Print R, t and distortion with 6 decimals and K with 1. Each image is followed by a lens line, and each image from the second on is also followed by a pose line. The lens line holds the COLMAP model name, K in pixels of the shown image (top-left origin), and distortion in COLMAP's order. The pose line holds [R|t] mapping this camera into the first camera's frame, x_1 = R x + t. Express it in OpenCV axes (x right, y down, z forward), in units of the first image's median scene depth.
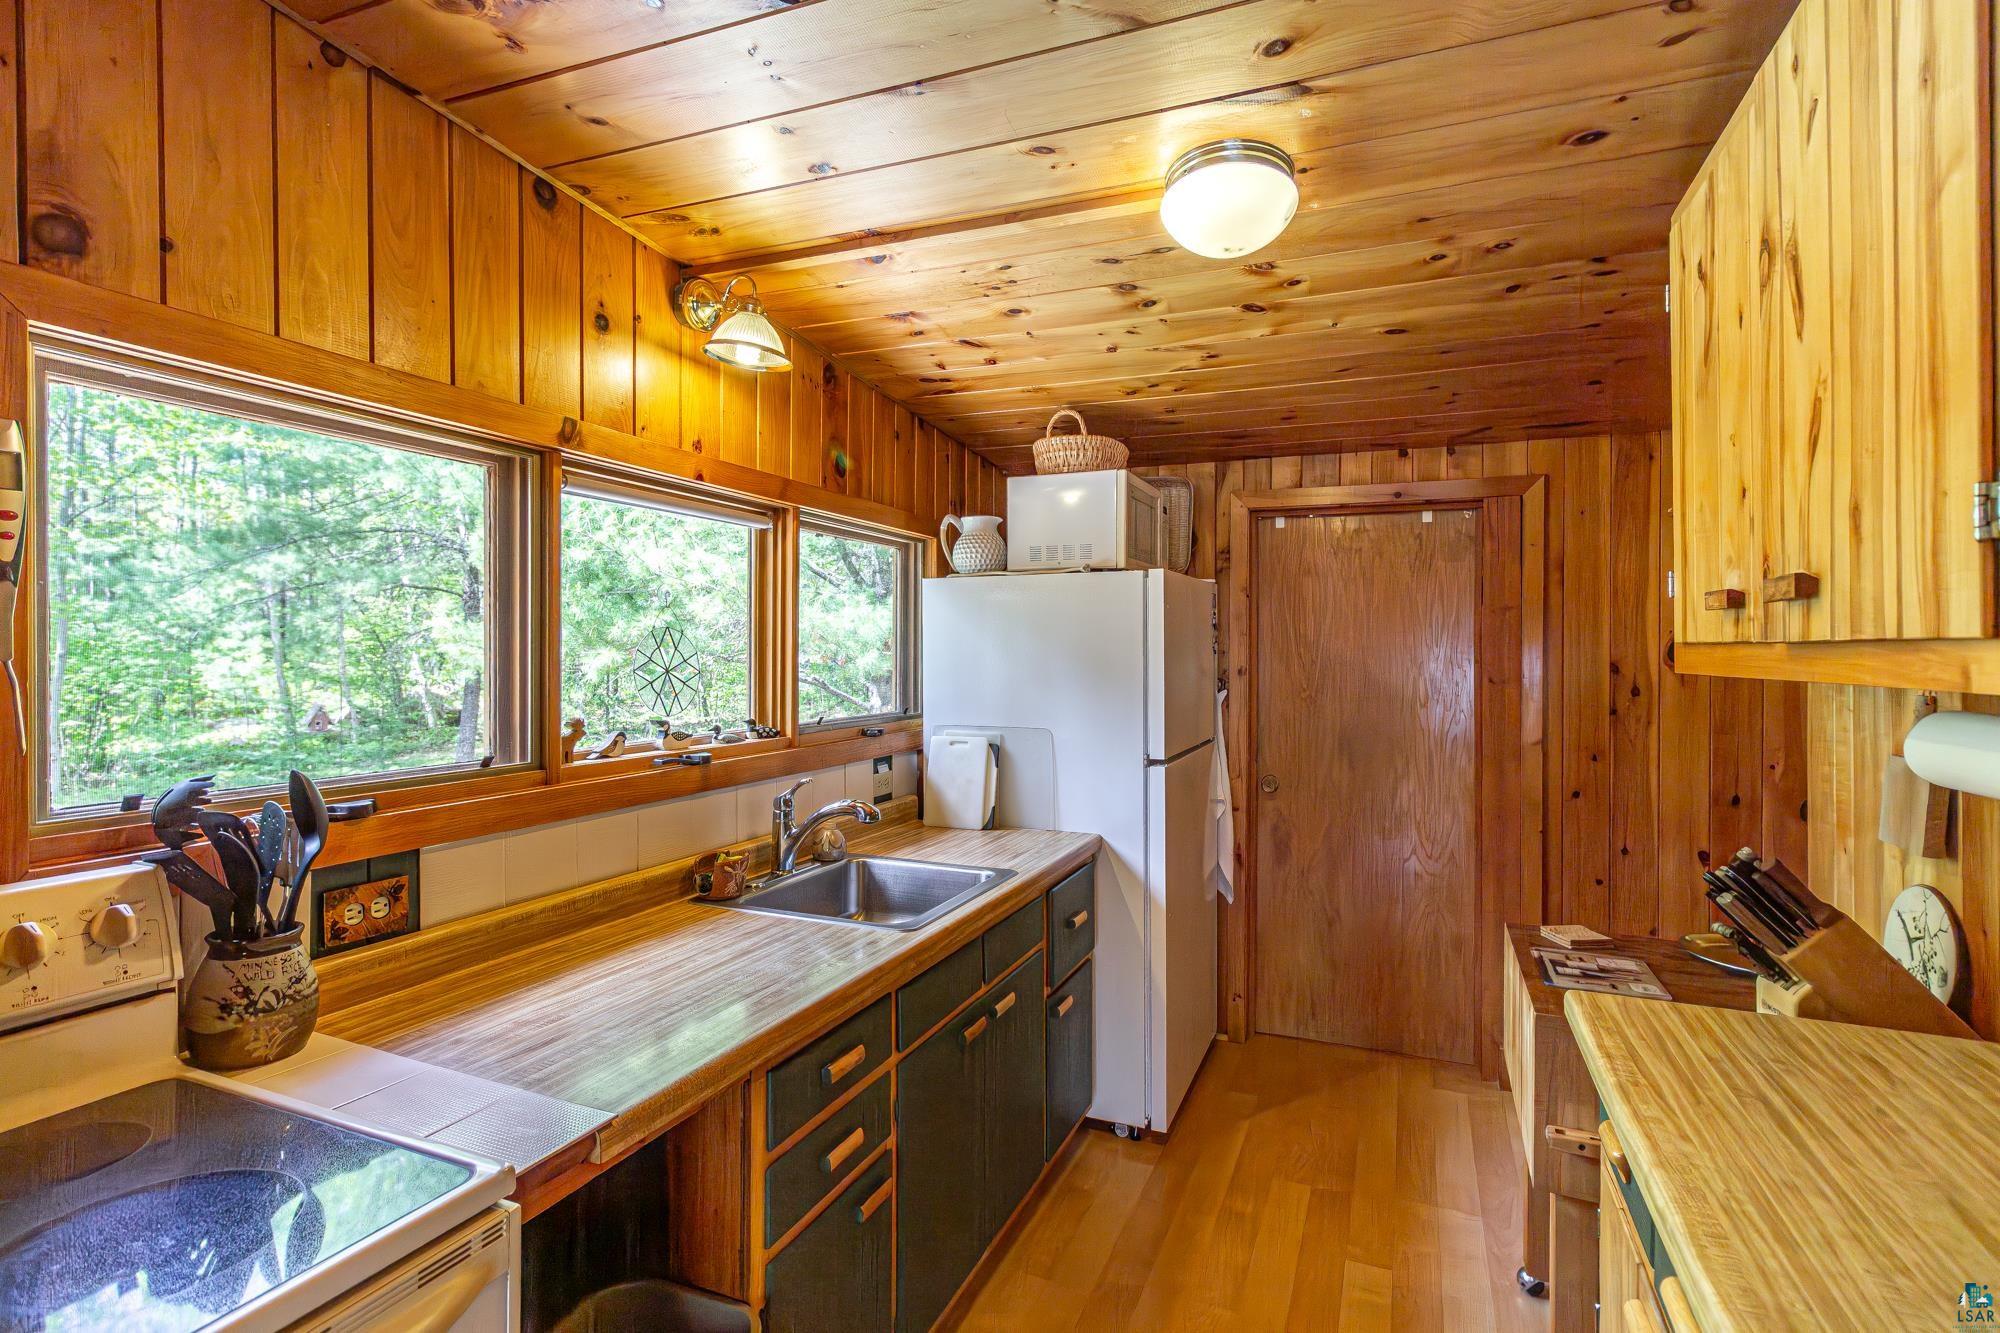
lens RADIAL K [[934.2, 0, 1004.7], [0, 934.2, 655.0], [0, 0, 1]] dist [-0.003501, 0.001981]
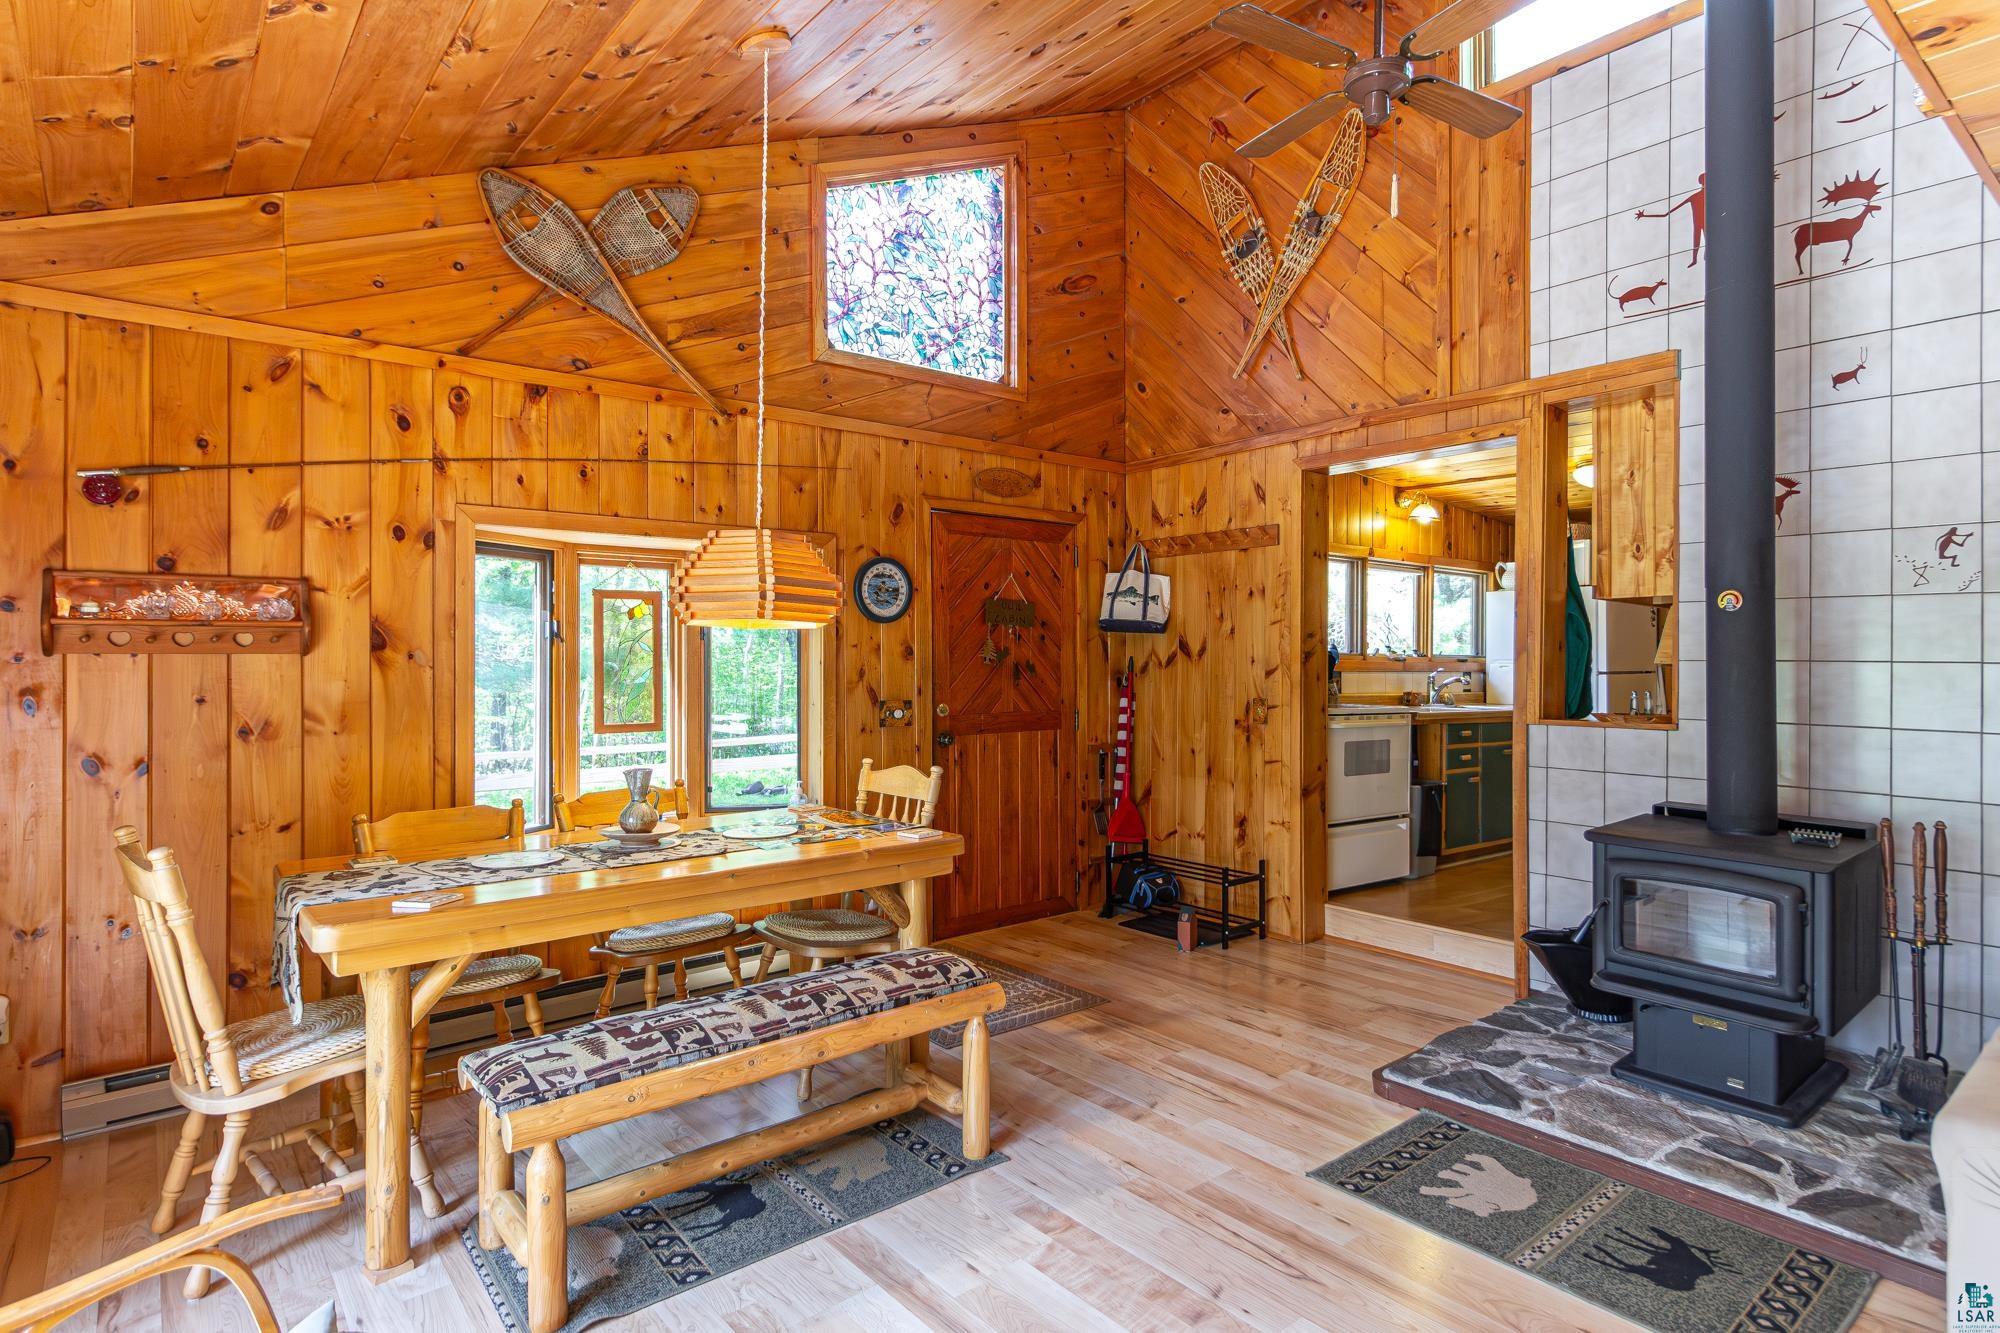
lens RADIAL K [[1032.4, 0, 1003.5], [0, 1032.4, 659.7], [0, 0, 1]] dist [-0.003052, 0.003396]
pose [[0.875237, 0.006886, -0.483645, 0.130091], [-0.010504, 0.999933, -0.004773, 0.141768], [0.483579, 0.009257, 0.875252, -2.343784]]
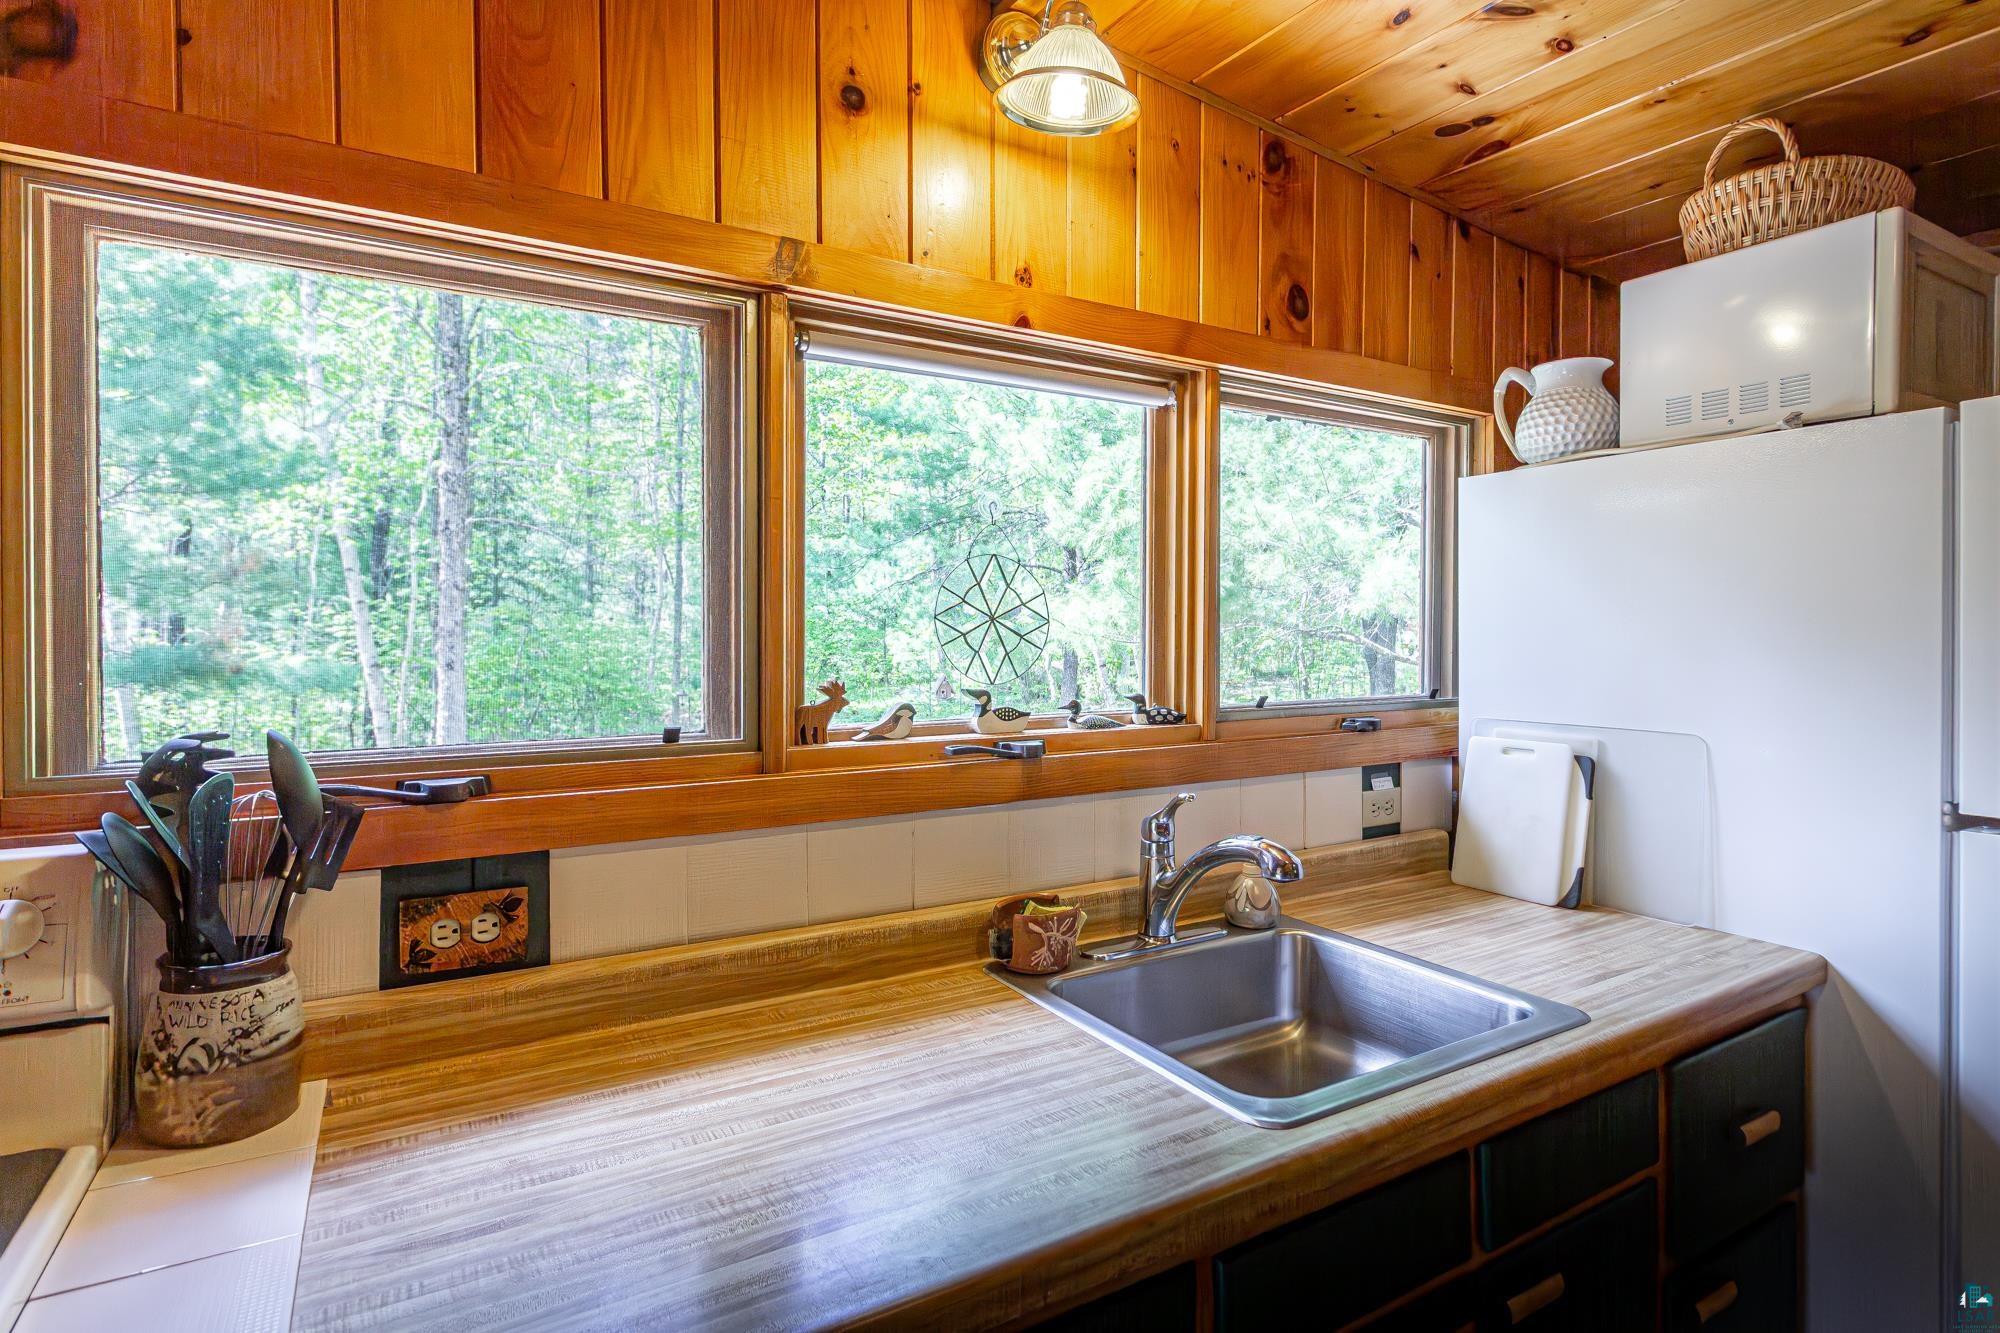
lens RADIAL K [[1032.4, 0, 986.2], [0, 1032.4, 643.0], [0, 0, 1]] dist [-0.003052, 0.003396]
pose [[0.814809, 0.006194, -0.579696, 0.075059], [-0.000248, 0.999947, 0.010336, 0.028309], [0.579729, -0.008278, 0.814767, 0.392372]]
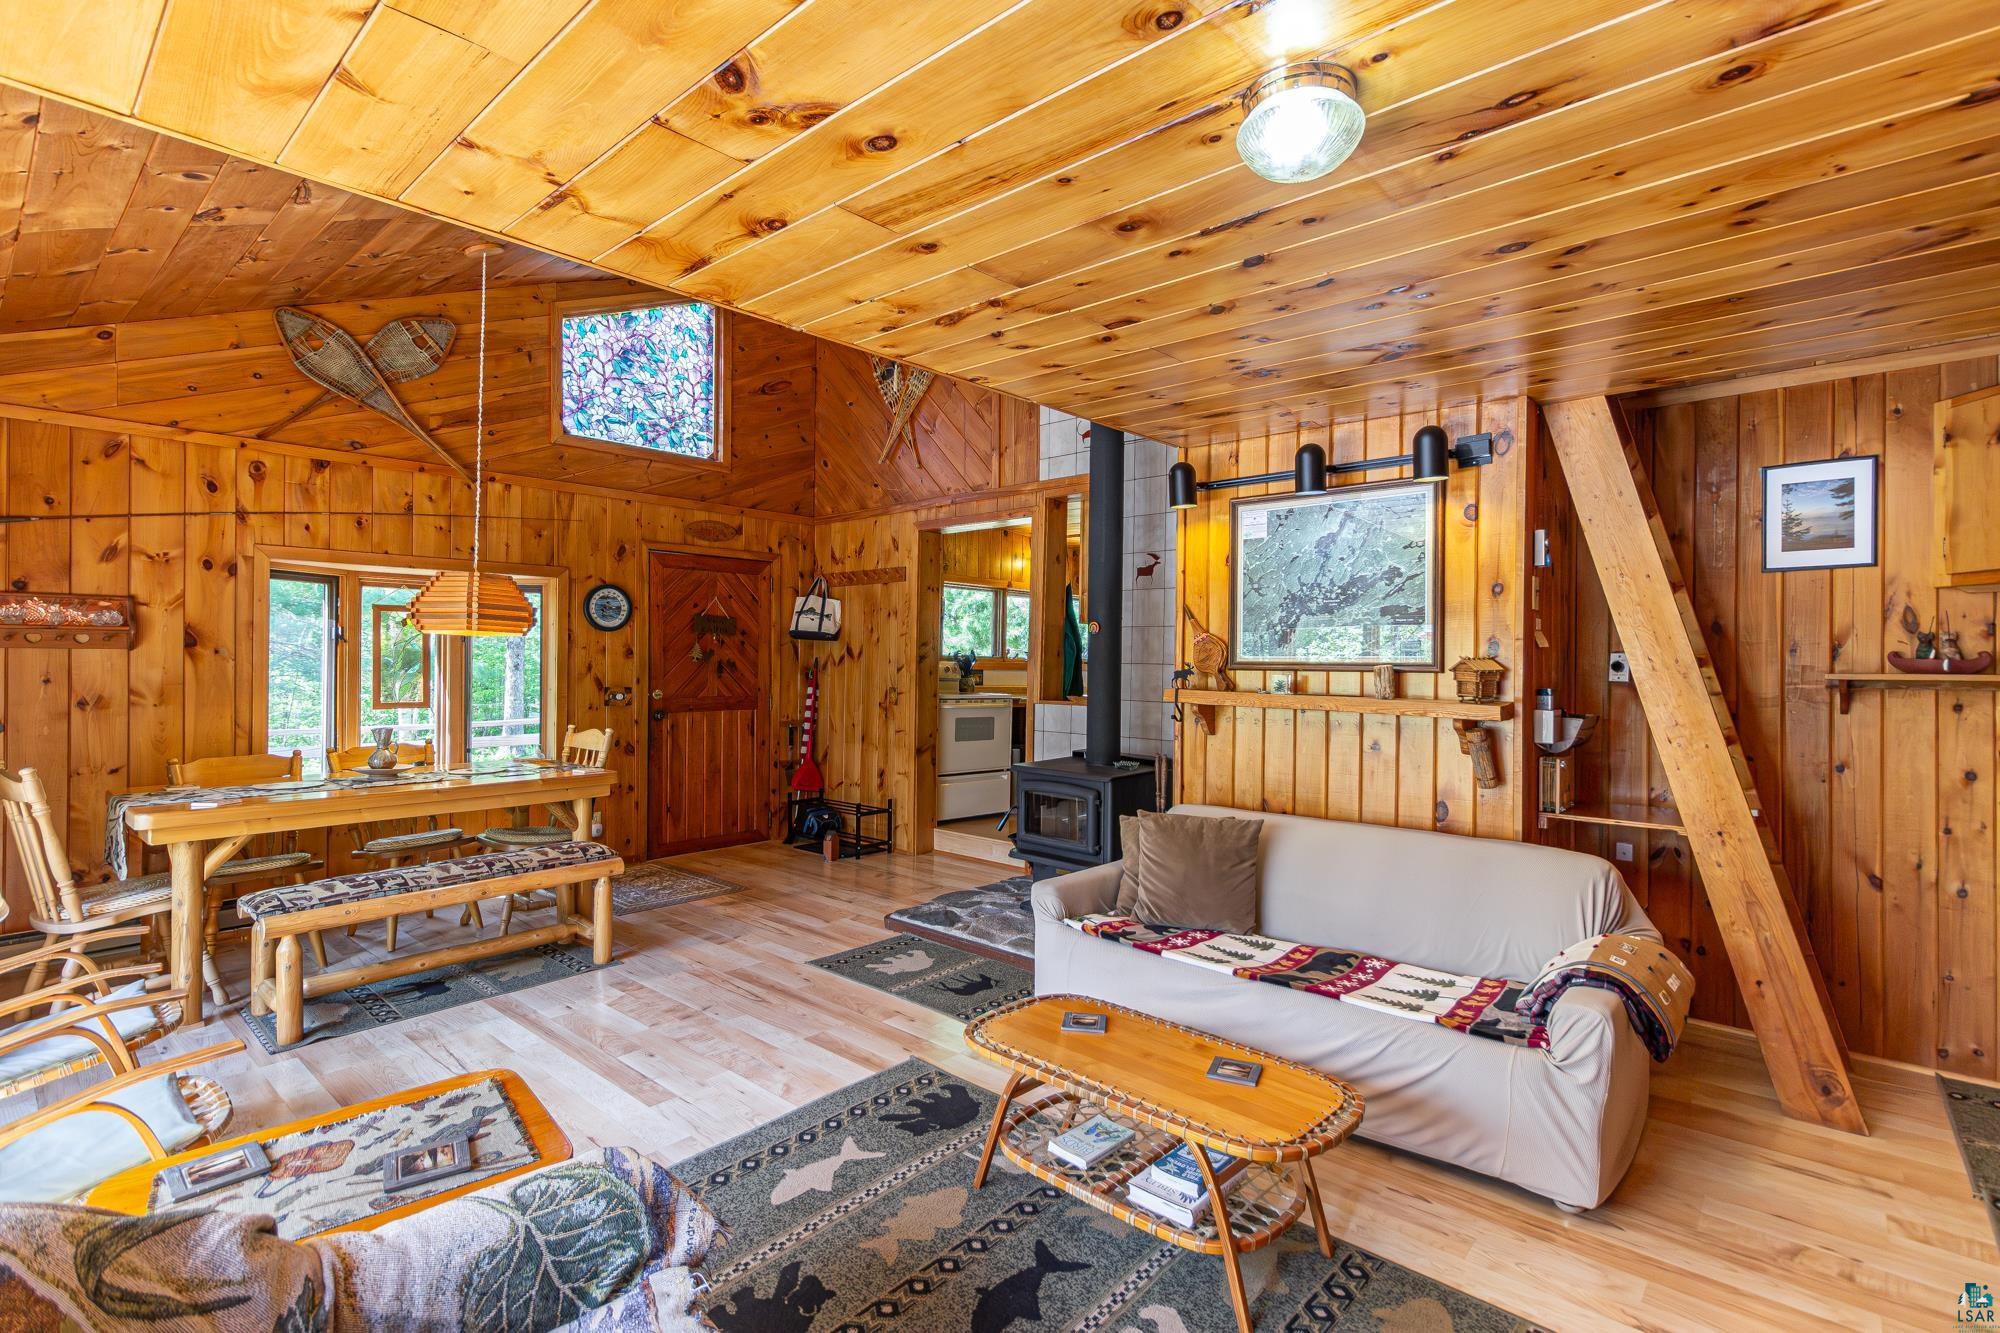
lens RADIAL K [[934.2, 0, 1030.8], [0, 934.2, 664.9], [0, 0, 1]] dist [-0.003501, 0.001981]
pose [[0.944662, 0.017424, -0.327581, 0.958607], [-0.019405, 0.999808, -0.002777, 0.138448], [0.327470, 0.008980, 0.944819, -2.761578]]
